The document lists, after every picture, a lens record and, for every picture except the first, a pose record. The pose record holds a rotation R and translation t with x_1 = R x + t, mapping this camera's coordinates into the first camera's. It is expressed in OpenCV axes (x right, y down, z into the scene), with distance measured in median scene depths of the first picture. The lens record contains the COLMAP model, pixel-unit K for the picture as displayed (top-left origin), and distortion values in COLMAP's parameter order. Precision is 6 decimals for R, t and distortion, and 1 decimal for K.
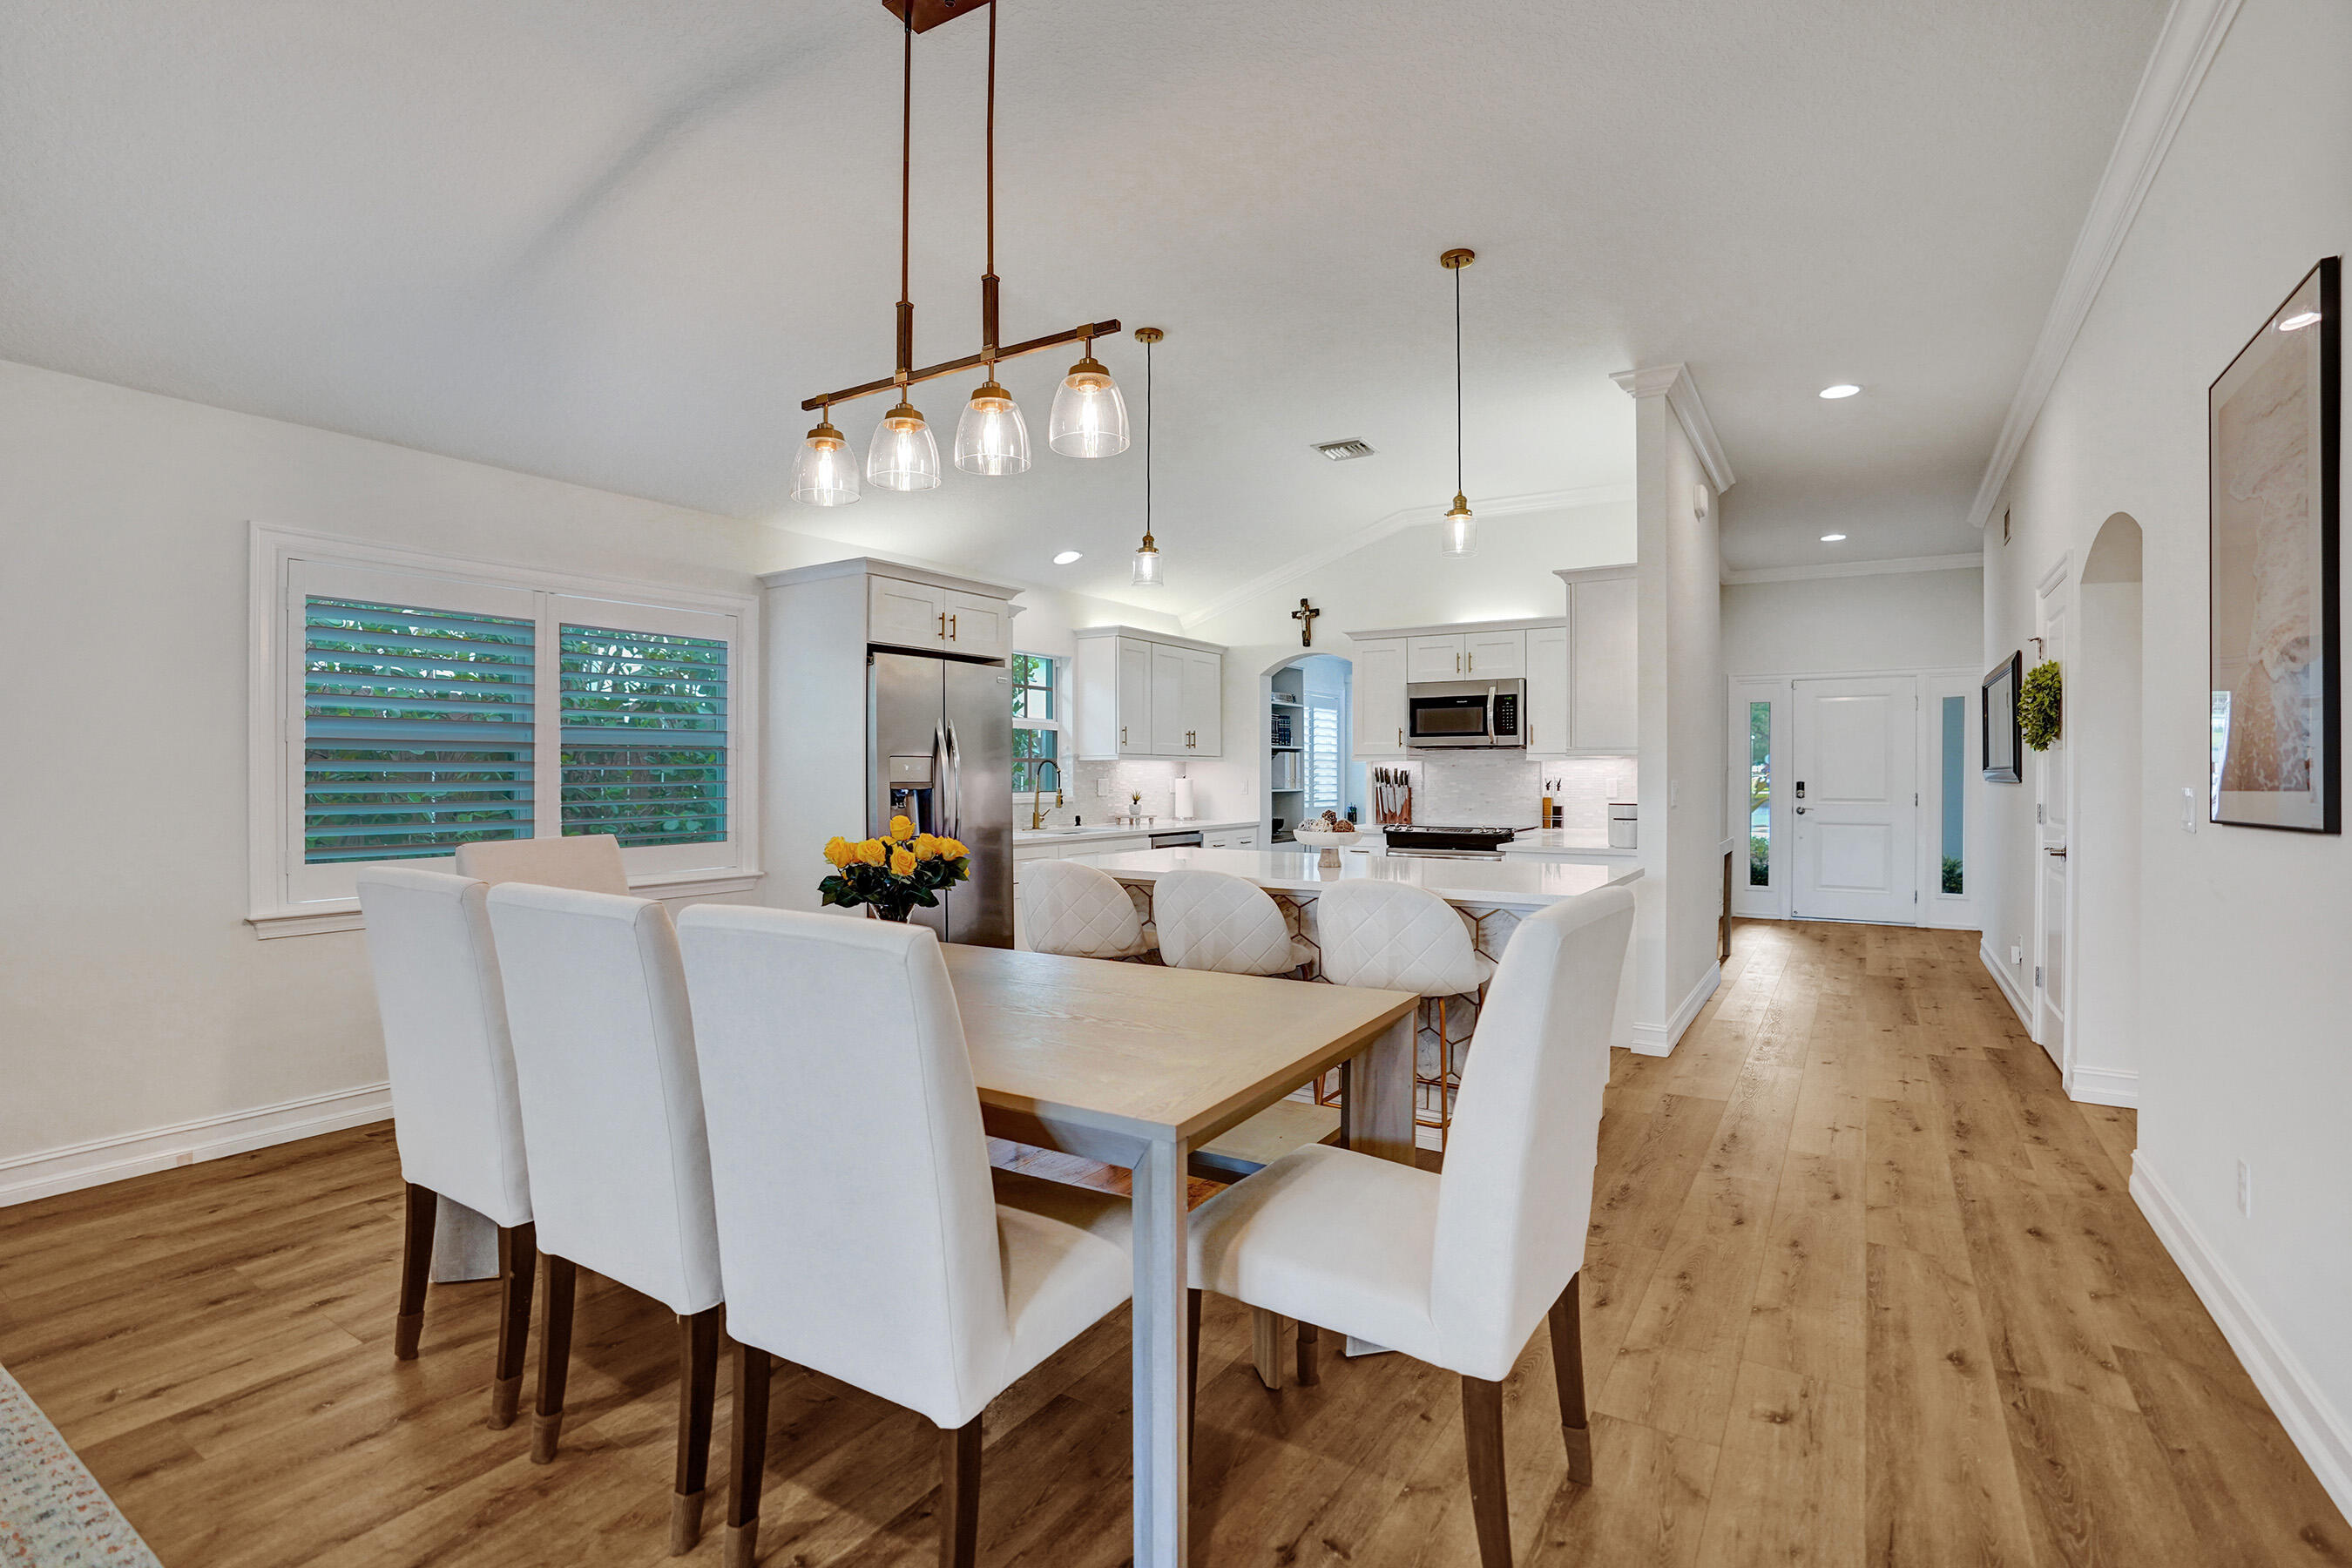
lens RADIAL K [[1080.9, 0, 1185.8], [0, 1080.9, 795.0], [0, 0, 1]] dist [-0.012577, 0.006508]
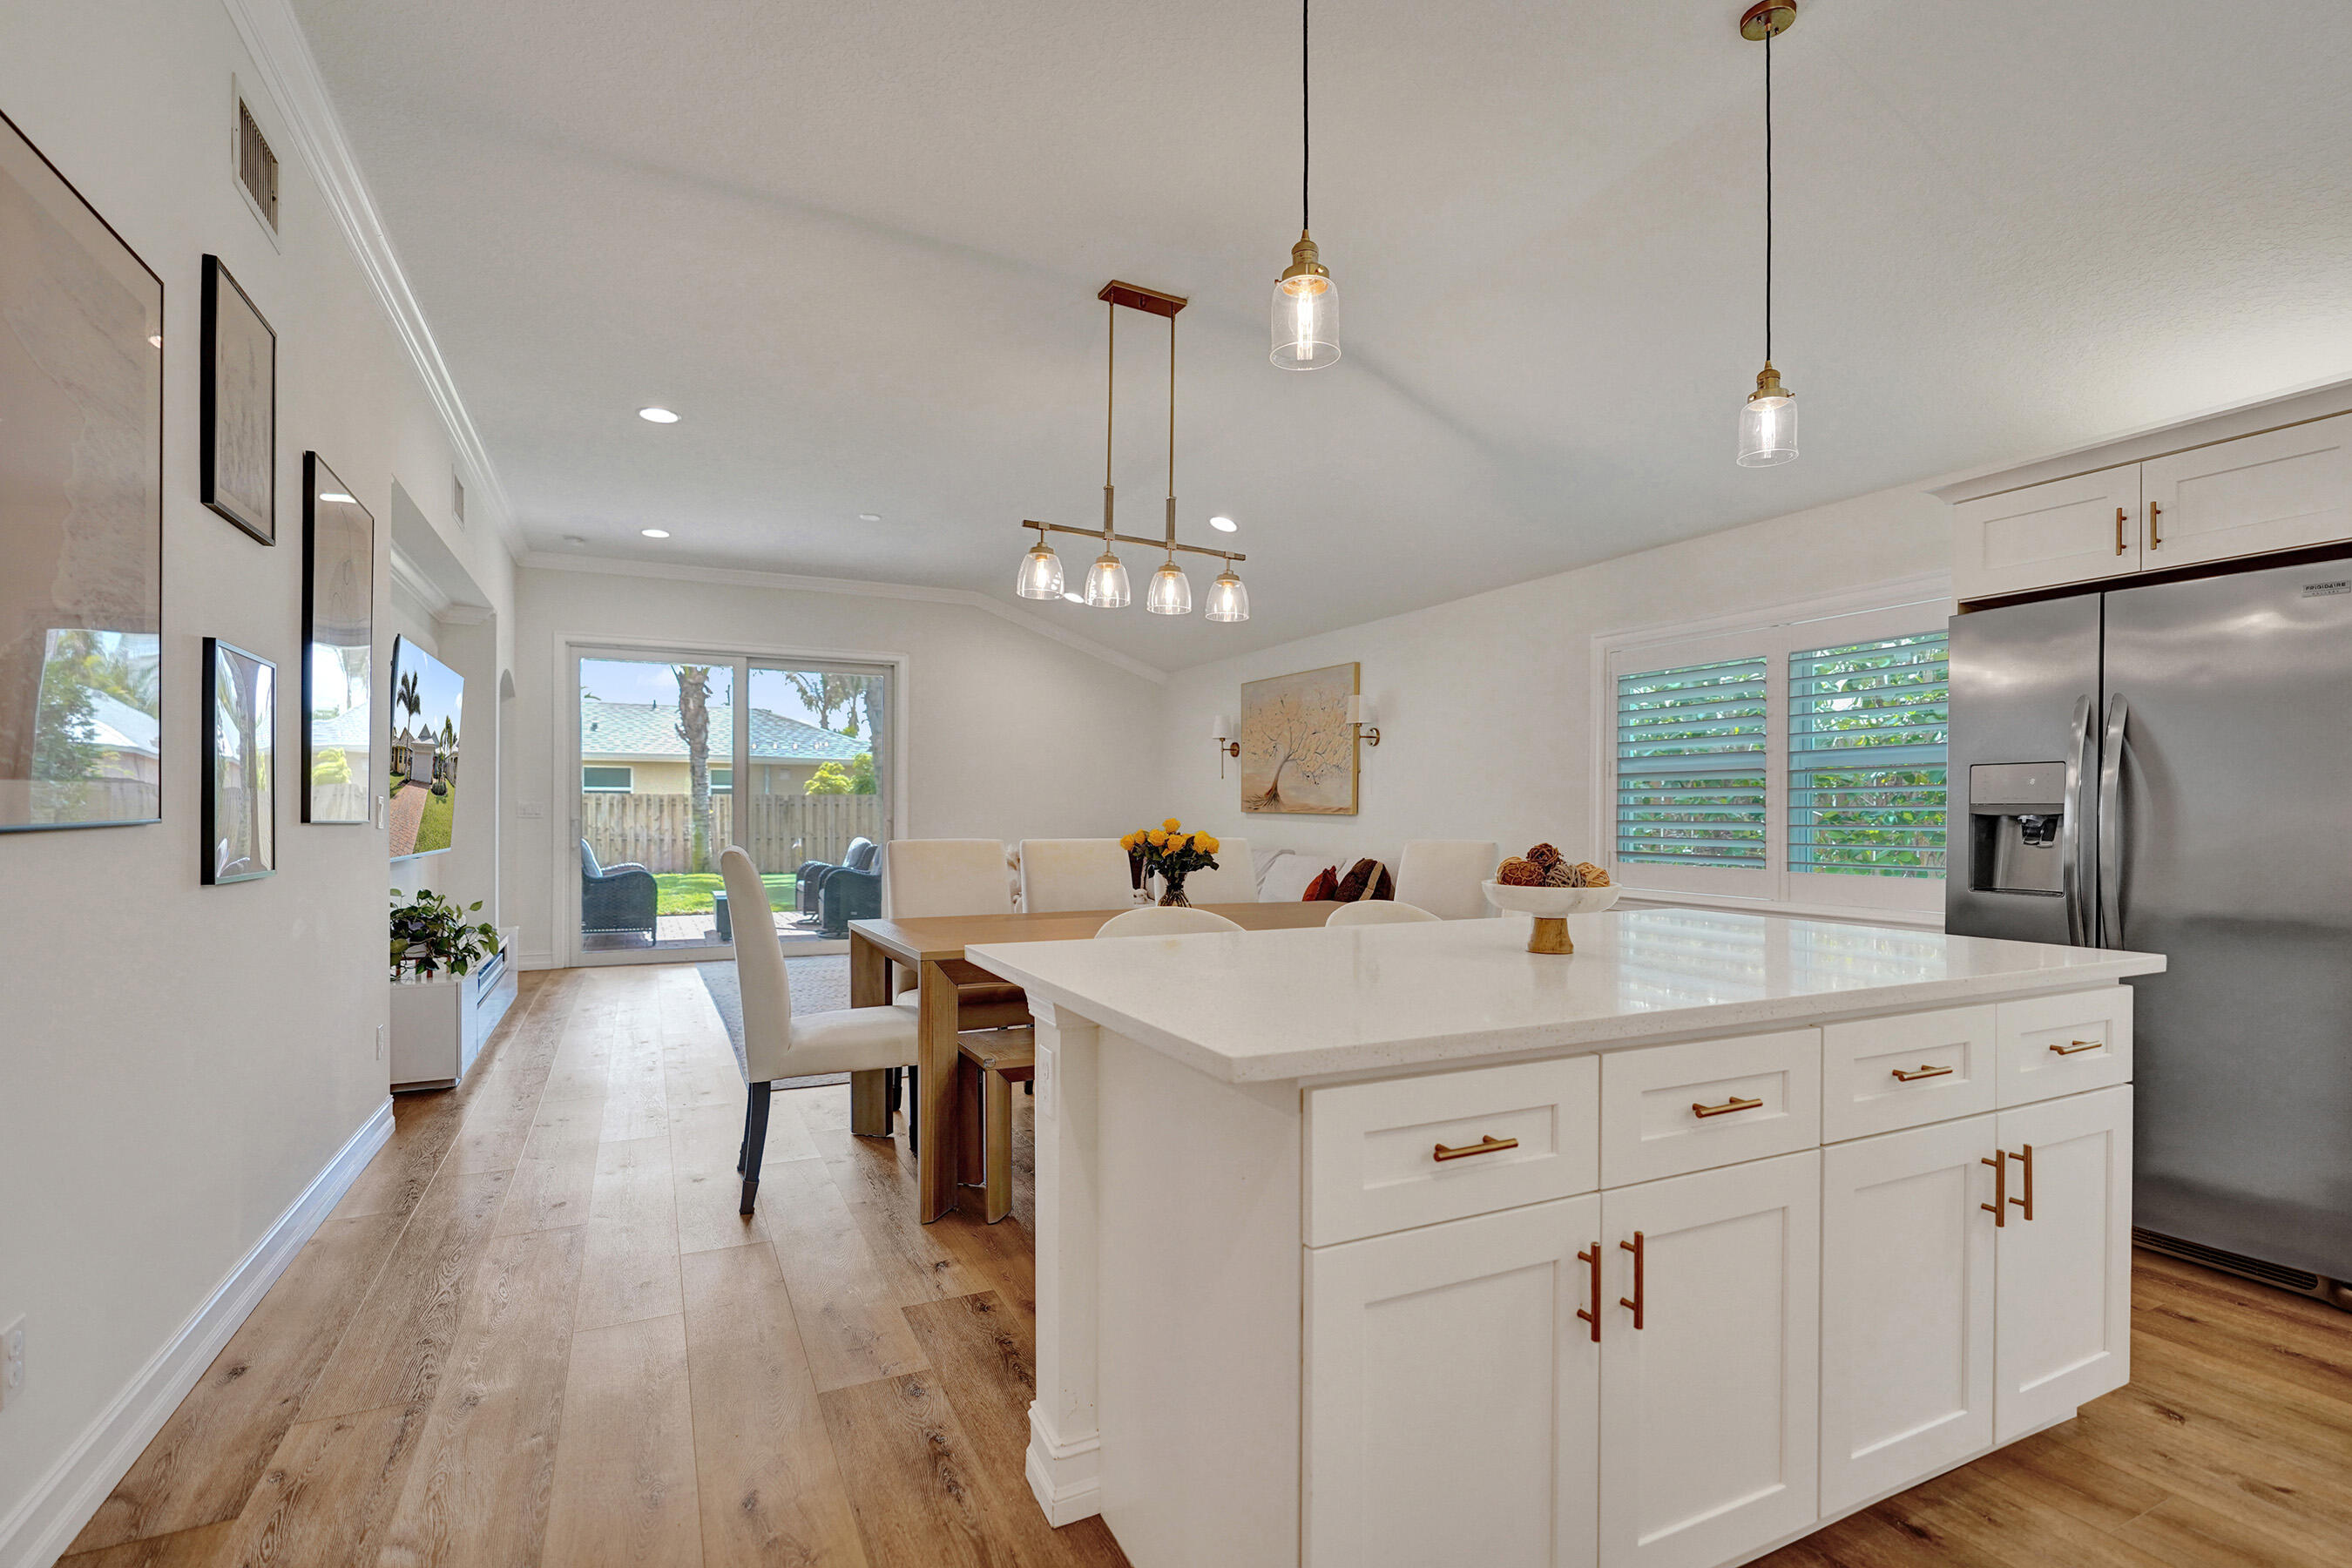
lens RADIAL K [[1080.9, 0, 1146.1], [0, 1080.9, 805.5], [0, 0, 1]] dist [-0.012577, 0.006508]
pose [[-0.540532, -0.004773, -0.841310, 0.405145], [-0.018937, 0.999800, 0.006495, -0.004591], [0.841110, 0.019443, -0.540514, 0.681783]]
